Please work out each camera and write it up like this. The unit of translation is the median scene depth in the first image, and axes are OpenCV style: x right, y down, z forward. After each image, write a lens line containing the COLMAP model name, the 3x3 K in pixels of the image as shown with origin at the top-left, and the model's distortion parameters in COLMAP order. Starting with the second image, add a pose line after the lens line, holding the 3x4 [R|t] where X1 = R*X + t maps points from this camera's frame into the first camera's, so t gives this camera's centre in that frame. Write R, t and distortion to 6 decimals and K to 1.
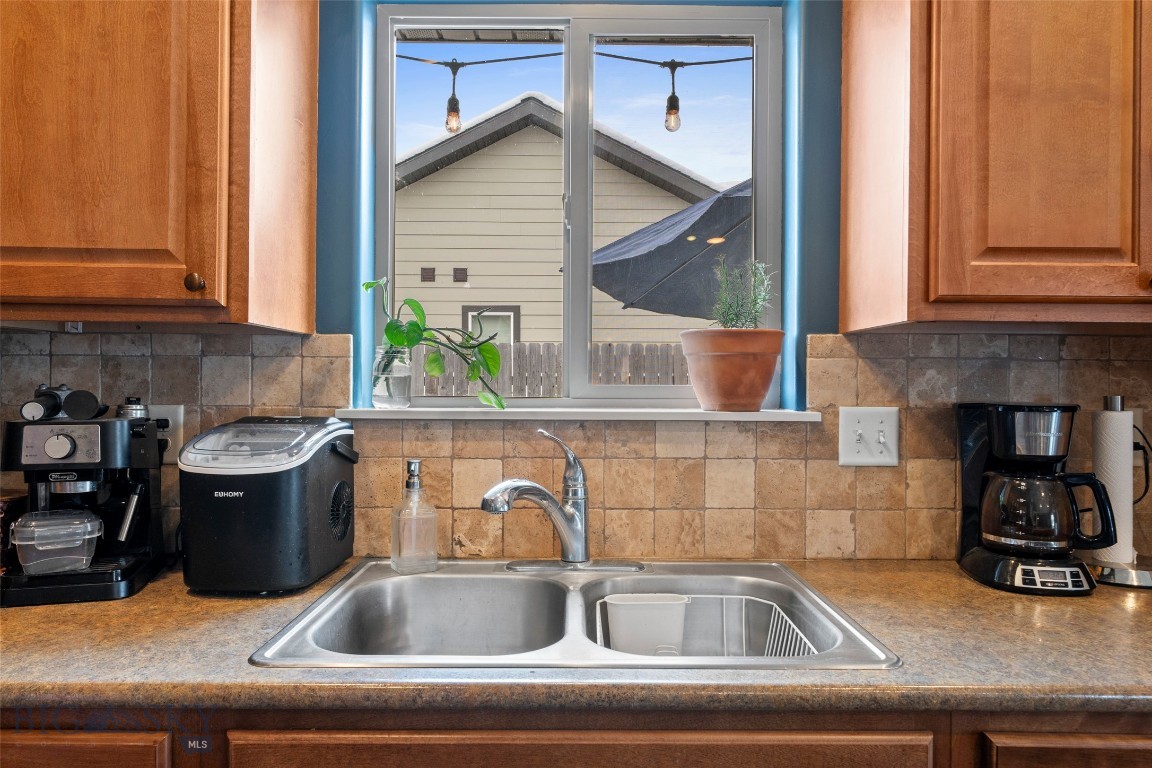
lens RADIAL K [[744.5, 0, 573.4], [0, 744.5, 384.5], [0, 0, 1]] dist [0.001487, -0.001402]
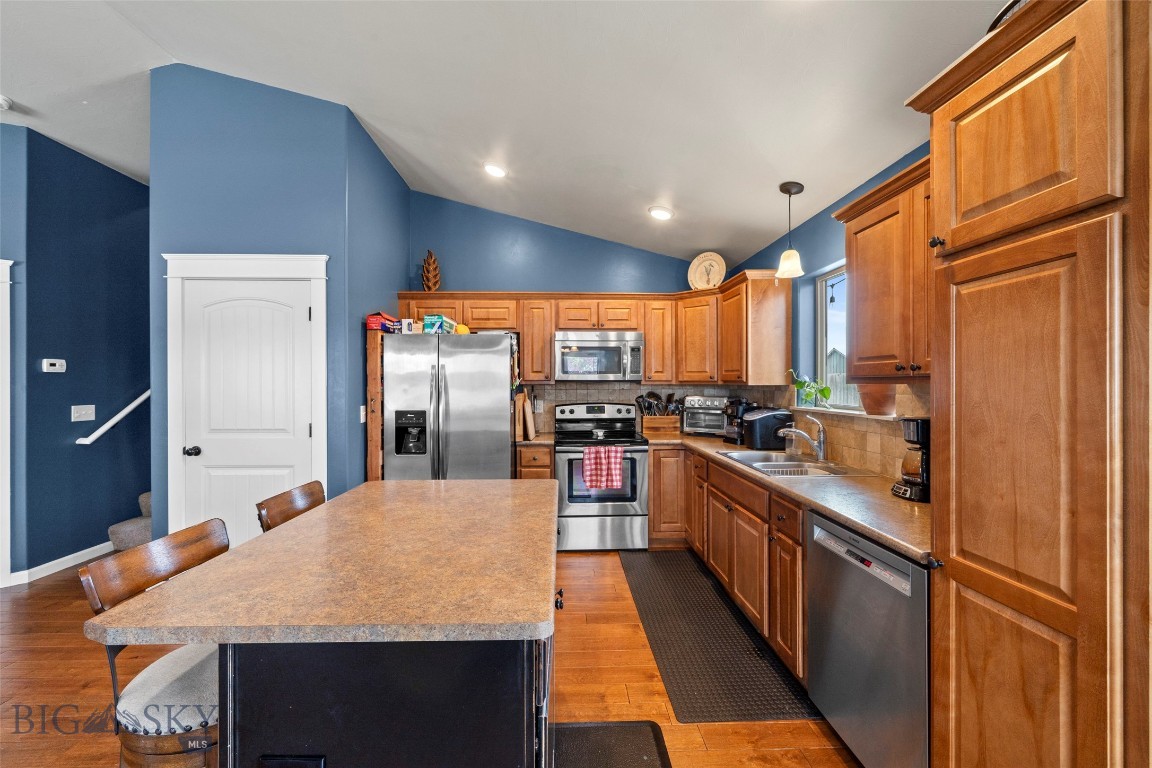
lens RADIAL K [[449.2, 0, 572.9], [0, 449.2, 383.1], [0, 0, 1]] dist [-0.003961, 0.000314]
pose [[0.027885, -0.006117, -0.999592, 1.791726], [0.000744, 0.999981, -0.006098, -0.066530], [0.999611, -0.000573, 0.027889, -0.081271]]
